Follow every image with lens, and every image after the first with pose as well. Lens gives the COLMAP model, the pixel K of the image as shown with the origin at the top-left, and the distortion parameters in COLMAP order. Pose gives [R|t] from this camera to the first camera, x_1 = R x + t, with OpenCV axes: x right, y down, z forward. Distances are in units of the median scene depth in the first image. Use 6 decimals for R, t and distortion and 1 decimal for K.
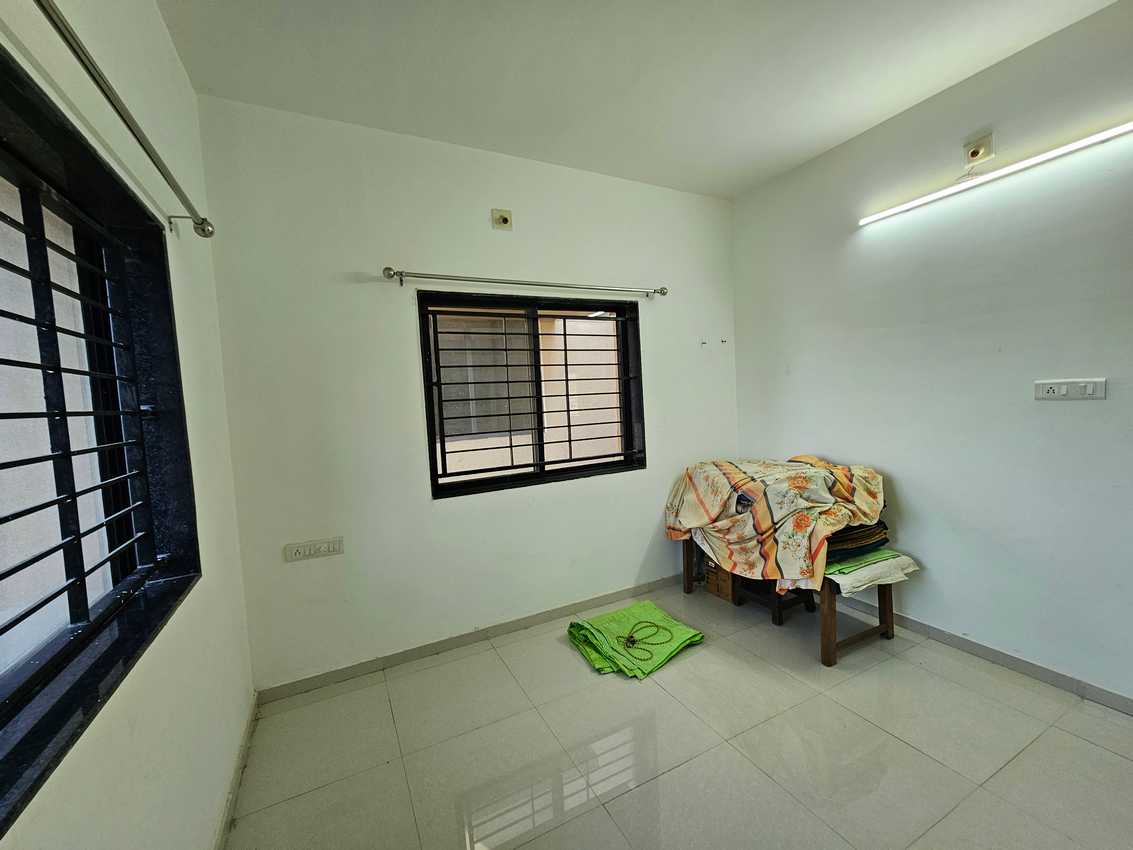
lens RADIAL K [[464.7, 0, 560.9], [0, 464.7, 426.4], [0, 0, 1]] dist [0.000521, 0.000088]
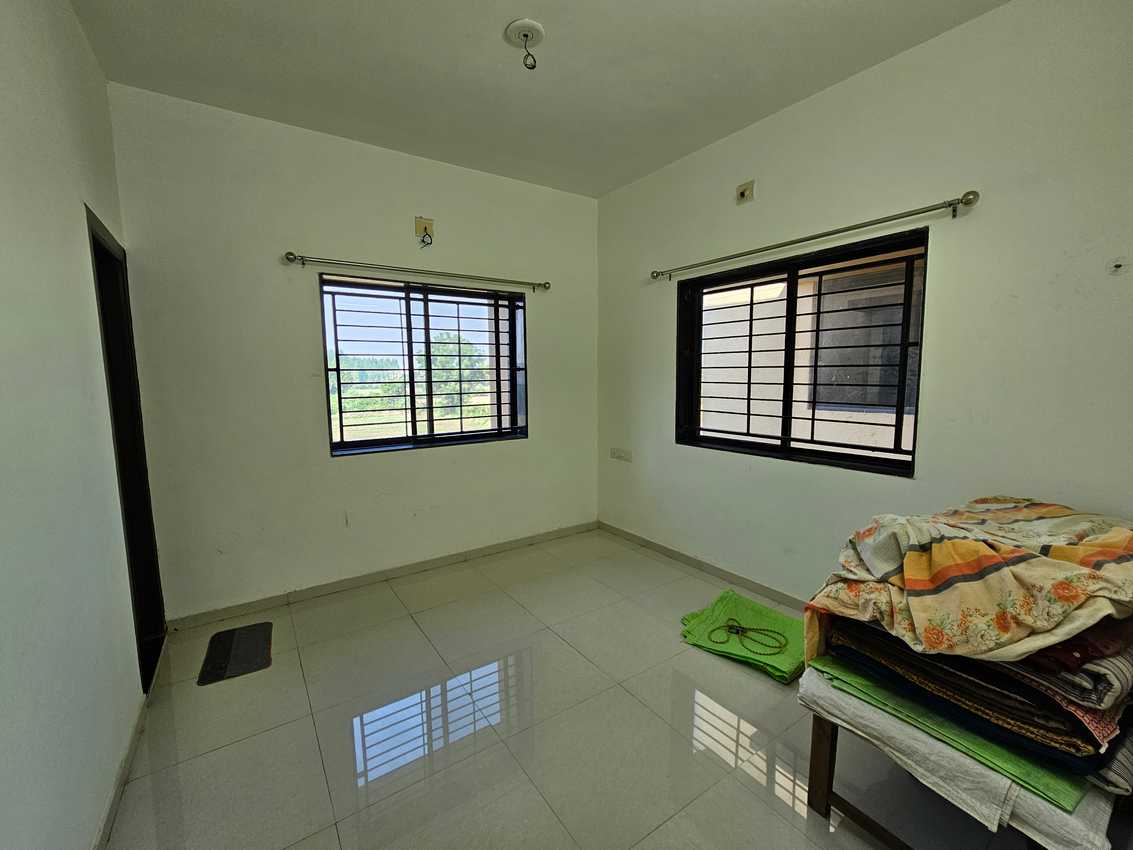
lens RADIAL K [[464.7, 0, 560.9], [0, 464.7, 426.4], [0, 0, 1]] dist [0.000521, 0.000088]
pose [[0.150184, 0.164112, -0.974942, 0.931978], [-0.059184, 0.985850, 0.156832, -0.074758], [0.986885, 0.034147, 0.157772, 0.466753]]
